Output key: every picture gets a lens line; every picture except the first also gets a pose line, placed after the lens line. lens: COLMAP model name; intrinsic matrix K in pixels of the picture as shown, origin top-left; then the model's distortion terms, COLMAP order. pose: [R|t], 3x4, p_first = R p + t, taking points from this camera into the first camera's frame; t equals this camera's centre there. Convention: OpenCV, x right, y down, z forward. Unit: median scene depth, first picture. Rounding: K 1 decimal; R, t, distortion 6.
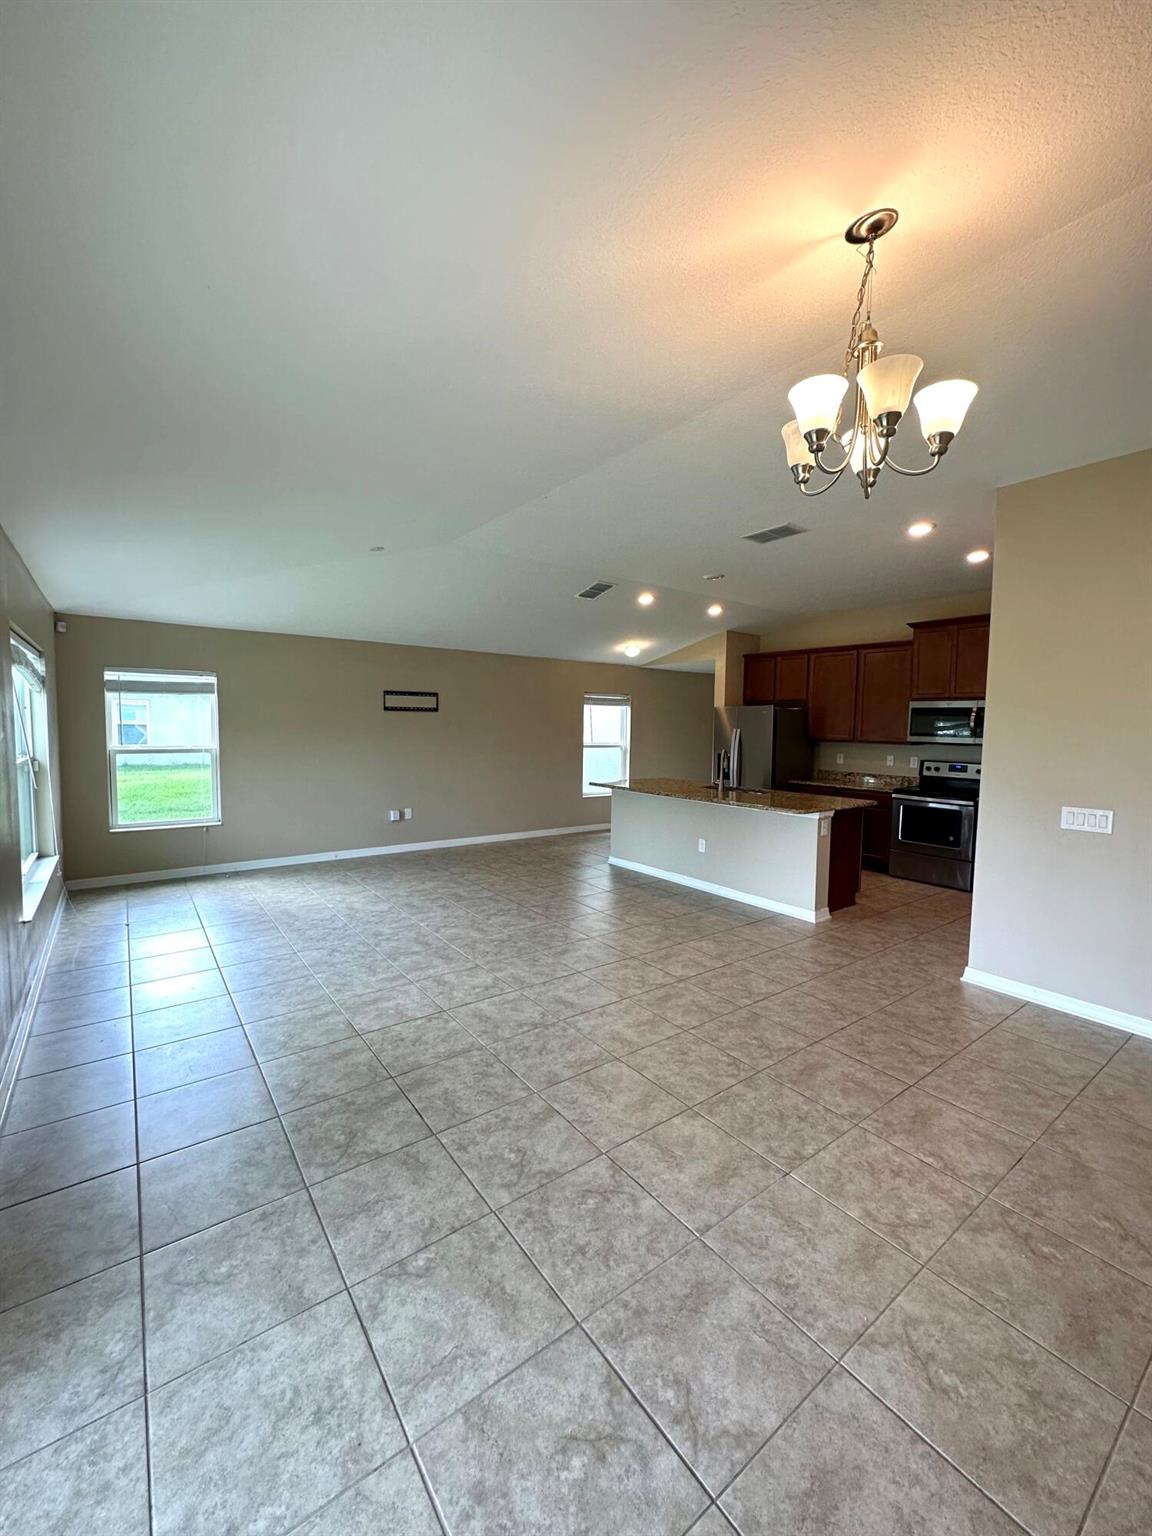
lens RADIAL K [[617.7, 0, 576.7], [0, 617.7, 775.8], [0, 0, 1]] dist [0.001196, 0.002268]
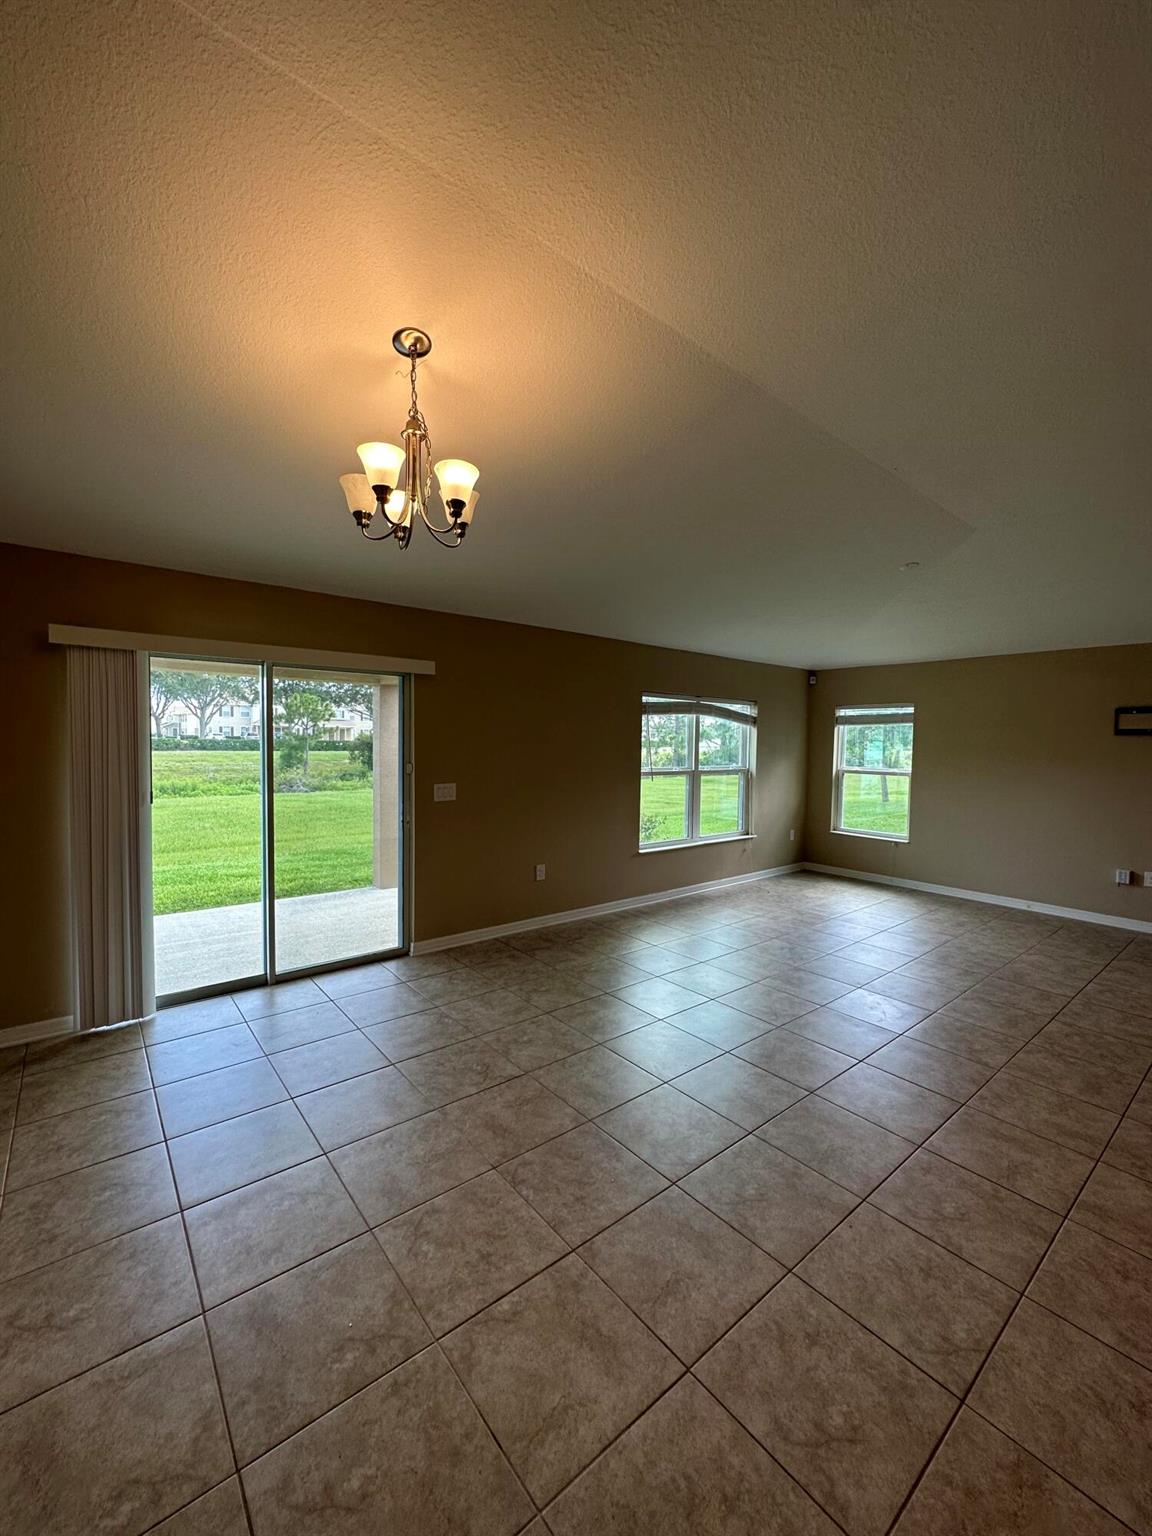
lens RADIAL K [[617.7, 0, 574.0], [0, 617.7, 768.0], [0, 0, 1]] dist [0.001196, 0.002268]
pose [[0.039480, 0.030227, -0.998763, 0.712374], [-0.099284, 0.994715, 0.026180, -0.032345], [0.994276, 0.098128, 0.042273, 0.537220]]
